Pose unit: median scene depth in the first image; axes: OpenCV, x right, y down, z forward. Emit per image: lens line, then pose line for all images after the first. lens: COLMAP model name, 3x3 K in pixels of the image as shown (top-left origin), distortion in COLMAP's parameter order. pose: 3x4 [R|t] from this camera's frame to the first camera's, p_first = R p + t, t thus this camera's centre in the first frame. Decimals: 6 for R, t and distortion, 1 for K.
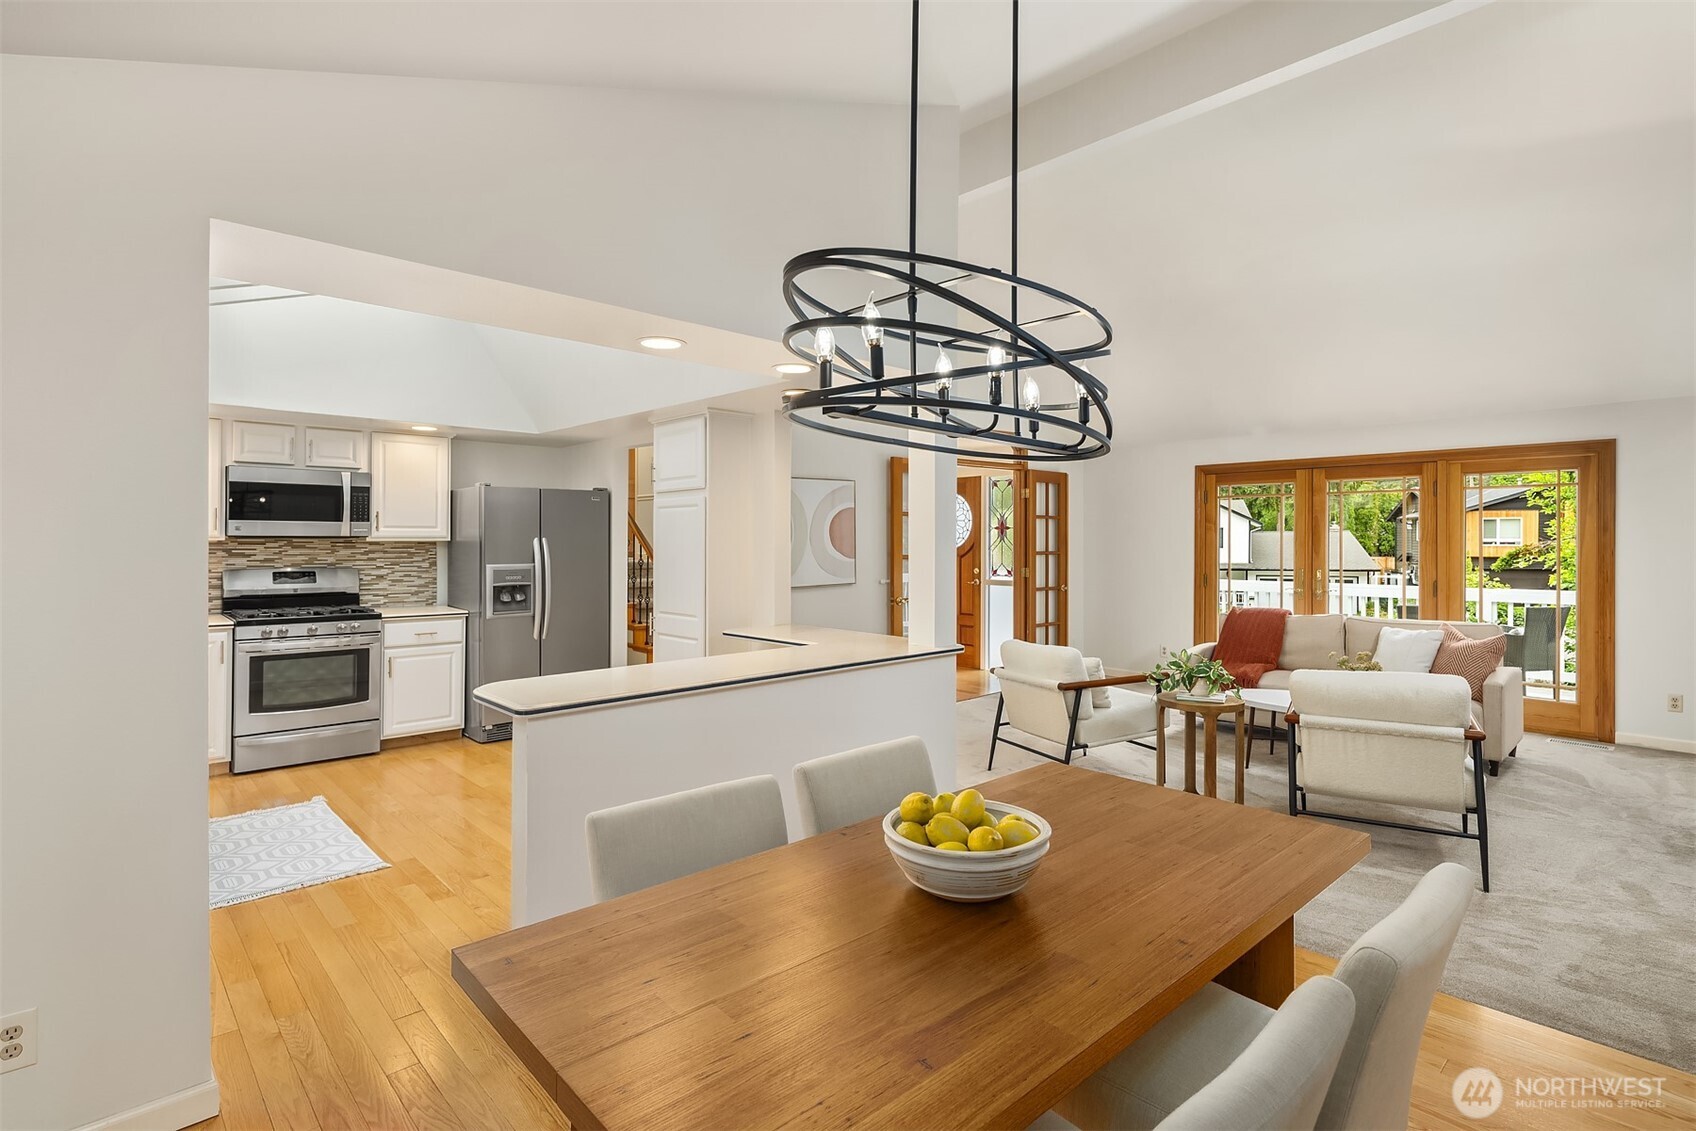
lens RADIAL K [[825.8, 0, 839.2], [0, 825.8, 547.3], [0, 0, 1]] dist [-0.008420, -0.001200]
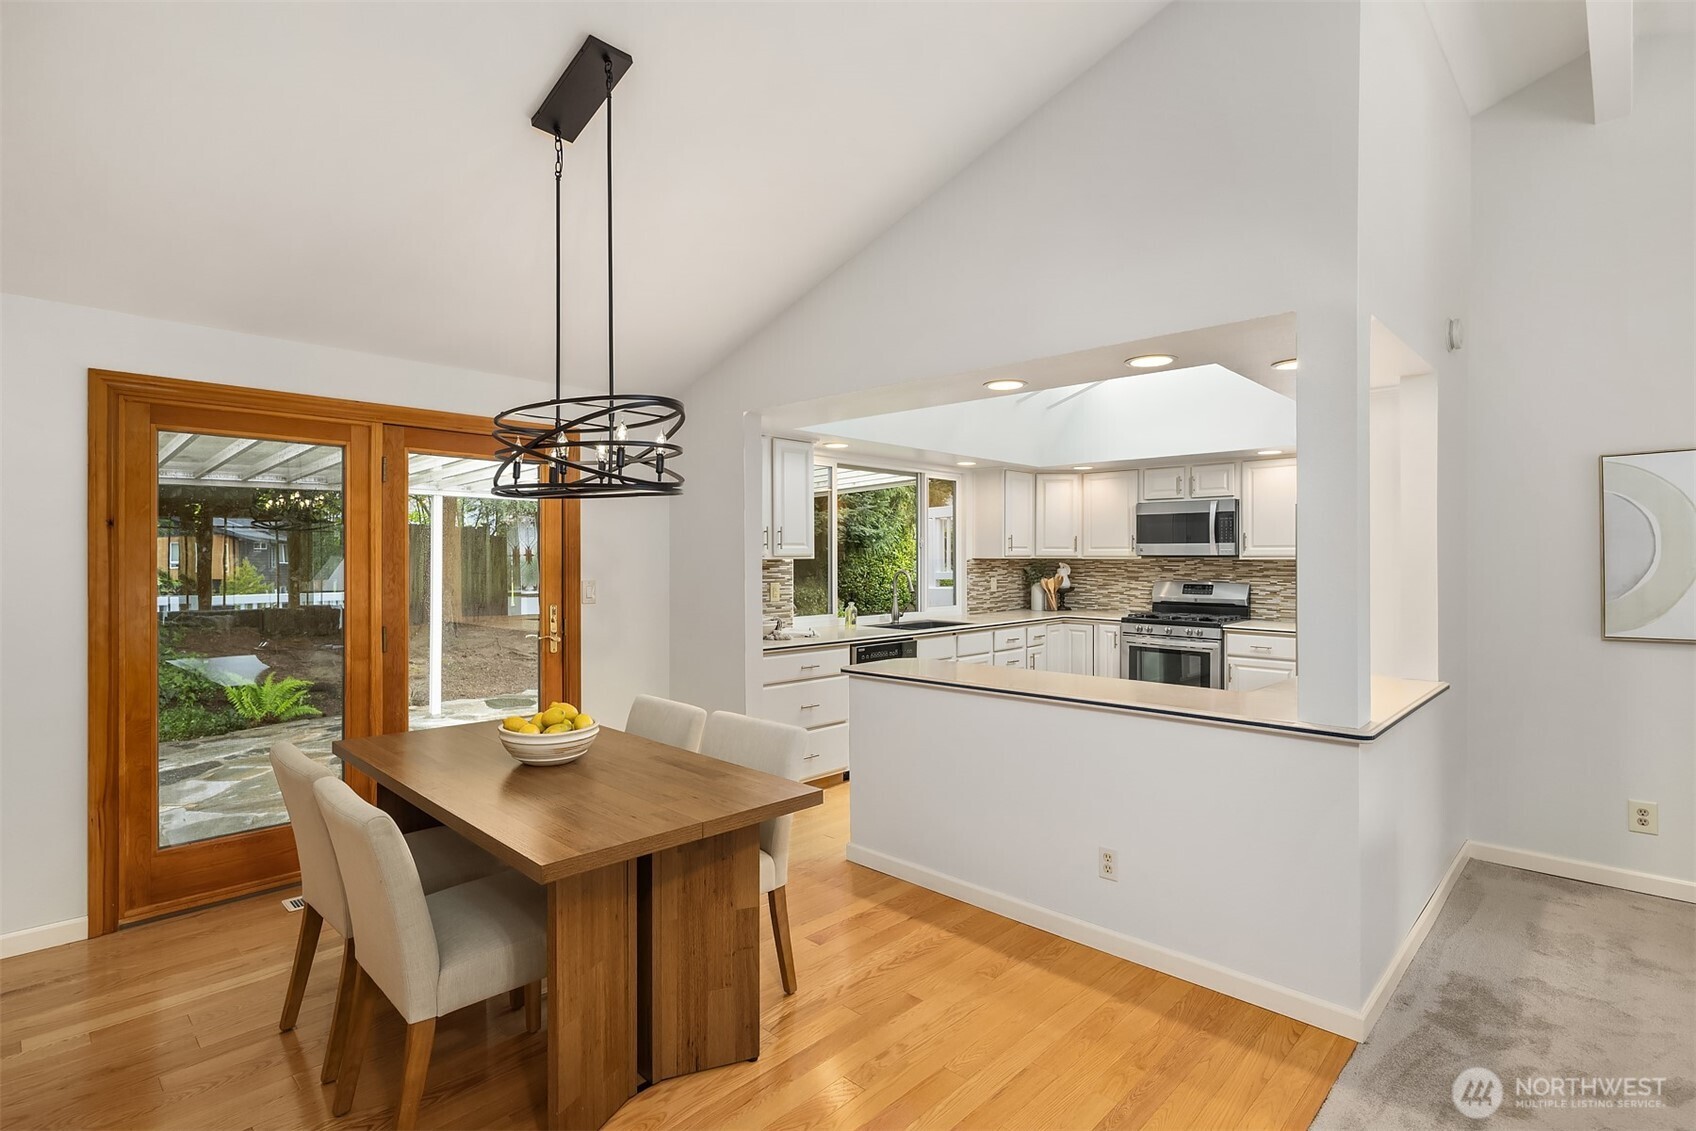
lens RADIAL K [[825.8, 0, 845.4], [0, 825.8, 562.9], [0, 0, 1]] dist [-0.008420, -0.001200]
pose [[0.051316, 0.007592, -0.998654, 0.535986], [-0.001594, 0.999970, 0.007520, -0.010787], [0.998681, 0.001206, 0.051327, 0.417250]]
